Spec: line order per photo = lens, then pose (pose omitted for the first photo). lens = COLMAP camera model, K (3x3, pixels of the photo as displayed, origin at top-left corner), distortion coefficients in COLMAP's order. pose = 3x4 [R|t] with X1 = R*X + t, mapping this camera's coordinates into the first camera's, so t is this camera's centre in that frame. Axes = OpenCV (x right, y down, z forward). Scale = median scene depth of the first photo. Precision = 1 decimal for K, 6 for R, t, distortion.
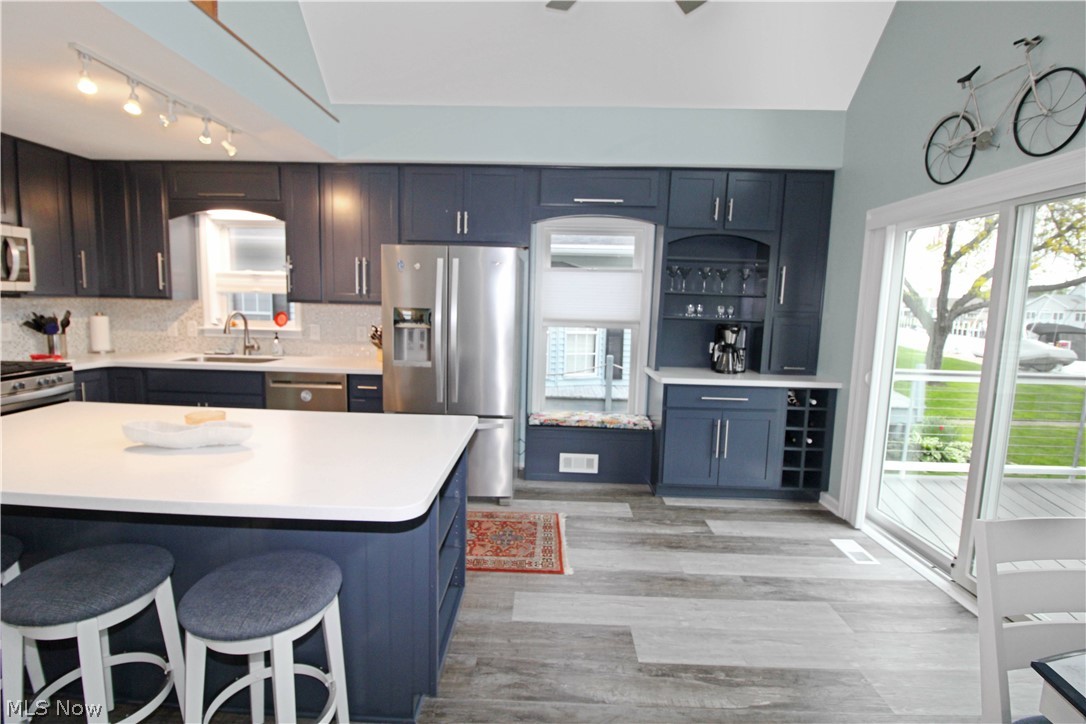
lens RADIAL K [[502.7, 0, 535.1], [0, 502.7, 357.7], [0, 0, 1]] dist [-0.000914, -0.011682]
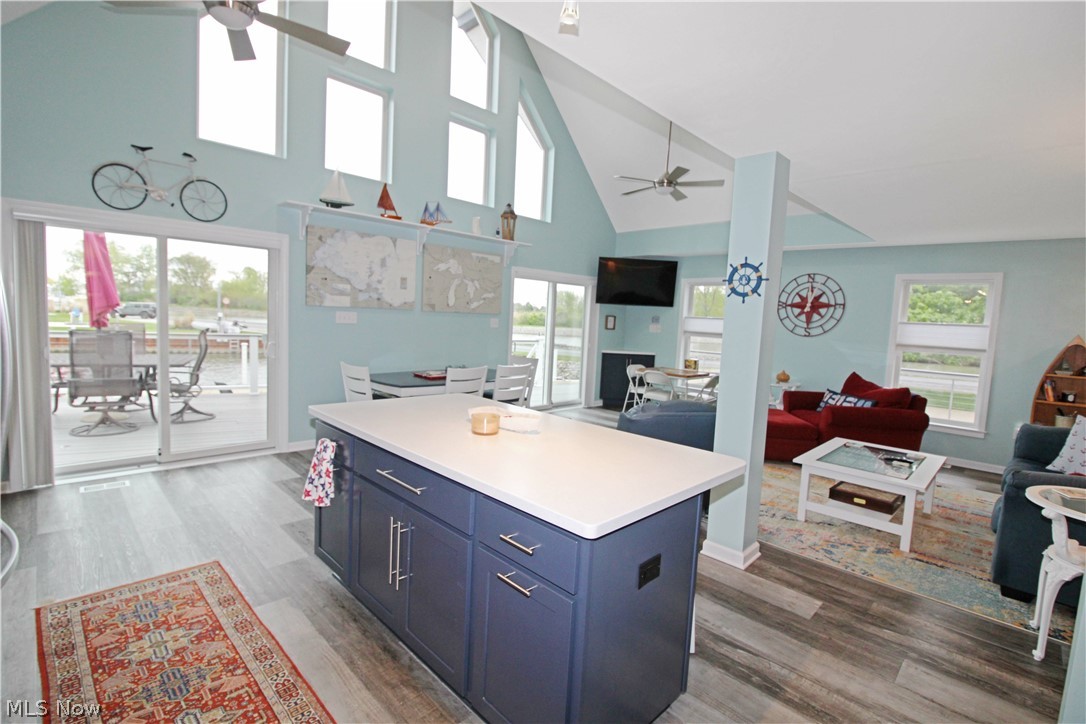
lens RADIAL K [[502.7, 0, 537.2], [0, 502.7, 357.6], [0, 0, 1]] dist [-0.000914, -0.011682]
pose [[-0.724184, -0.117188, 0.679577, -0.792391], [0.009341, 0.983698, 0.179585, -0.122732], [-0.689544, 0.136400, -0.711283, 0.897873]]
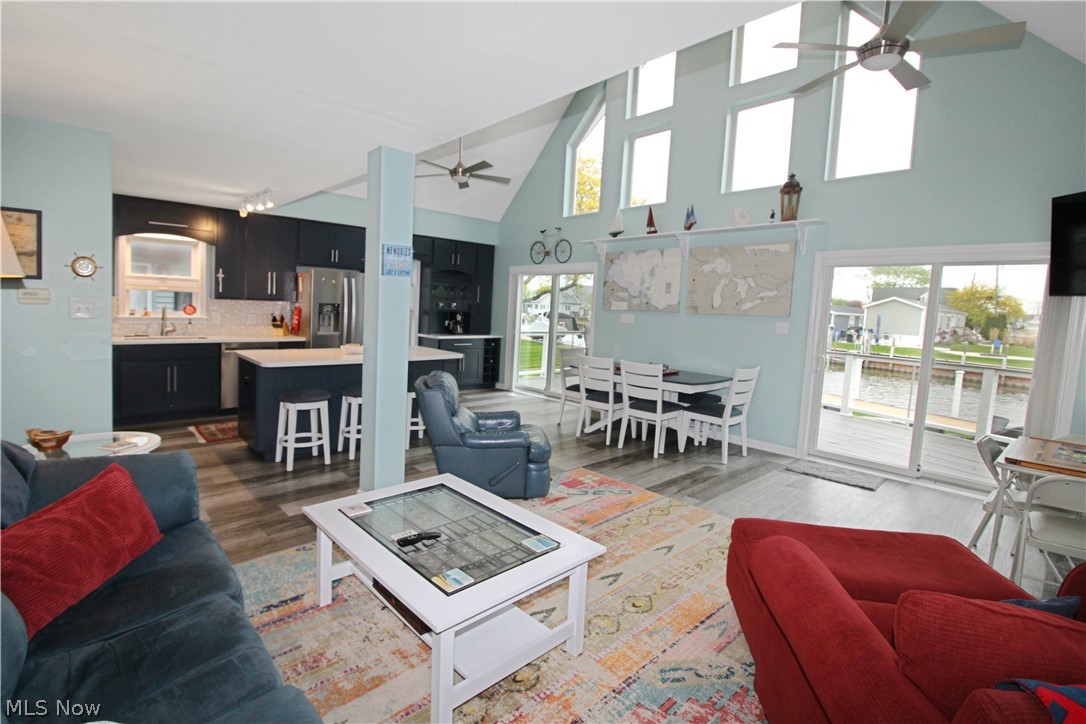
lens RADIAL K [[502.7, 0, 535.3], [0, 502.7, 359.7], [0, 0, 1]] dist [-0.000914, -0.011682]
pose [[0.718664, -0.069181, 0.691908, -0.930231], [0.053798, 0.997588, 0.043867, 0.065161], [-0.693273, 0.005698, 0.720652, -0.824569]]
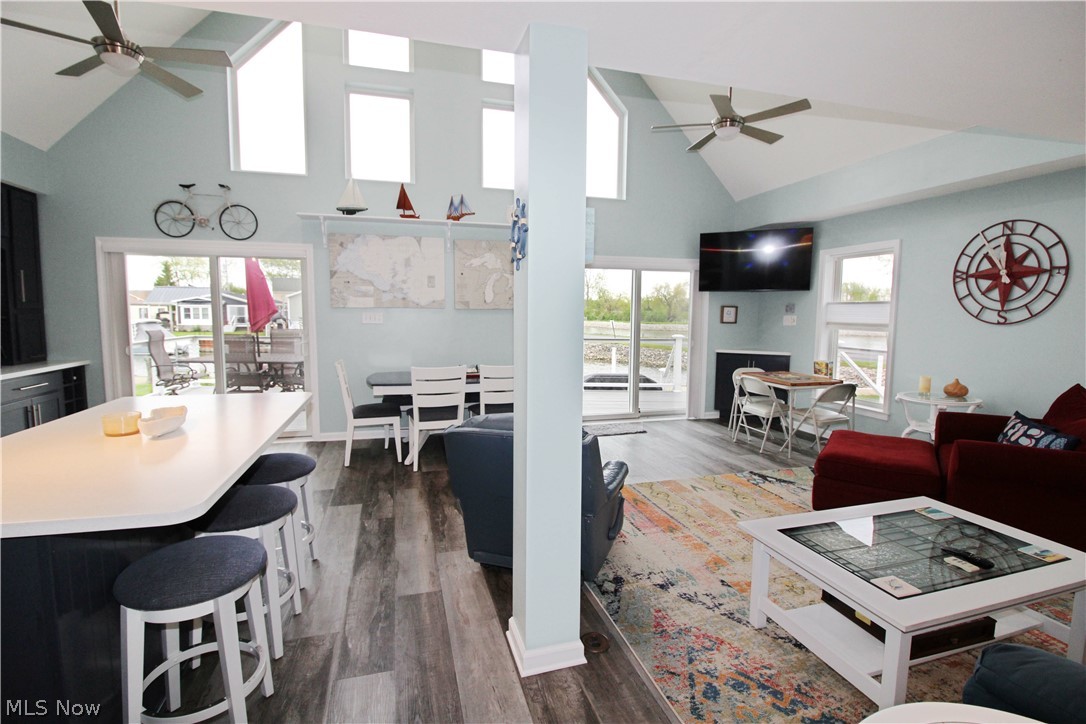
lens RADIAL K [[502.7, 0, 538.9], [0, 502.7, 358.0], [0, 0, 1]] dist [-0.000914, -0.011682]
pose [[-0.301264, -0.116701, 0.946372, -0.992829], [0.089356, 0.984660, 0.149867, -0.046569], [-0.949345, 0.129714, -0.286215, 0.222050]]
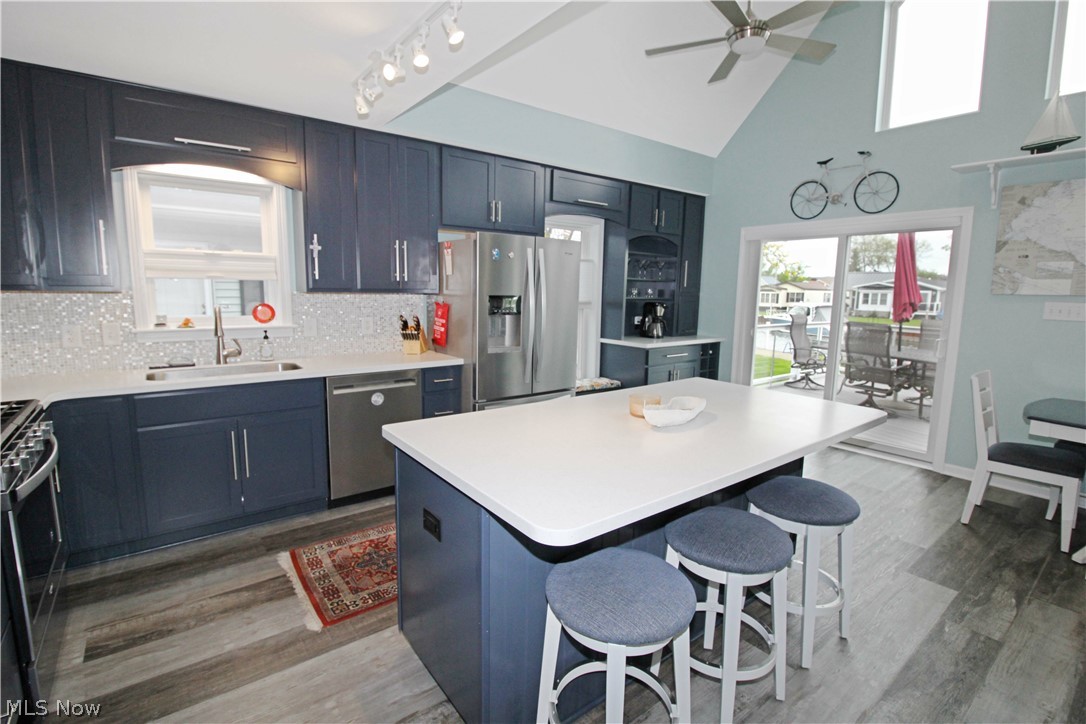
lens RADIAL K [[502.7, 0, 538.2], [0, 502.7, 357.2], [0, 0, 1]] dist [-0.000914, -0.011682]
pose [[0.775160, -0.099210, 0.623927, -0.778124], [0.074028, 0.995053, 0.066250, -0.033746], [-0.627413, -0.005166, 0.778670, 0.145378]]
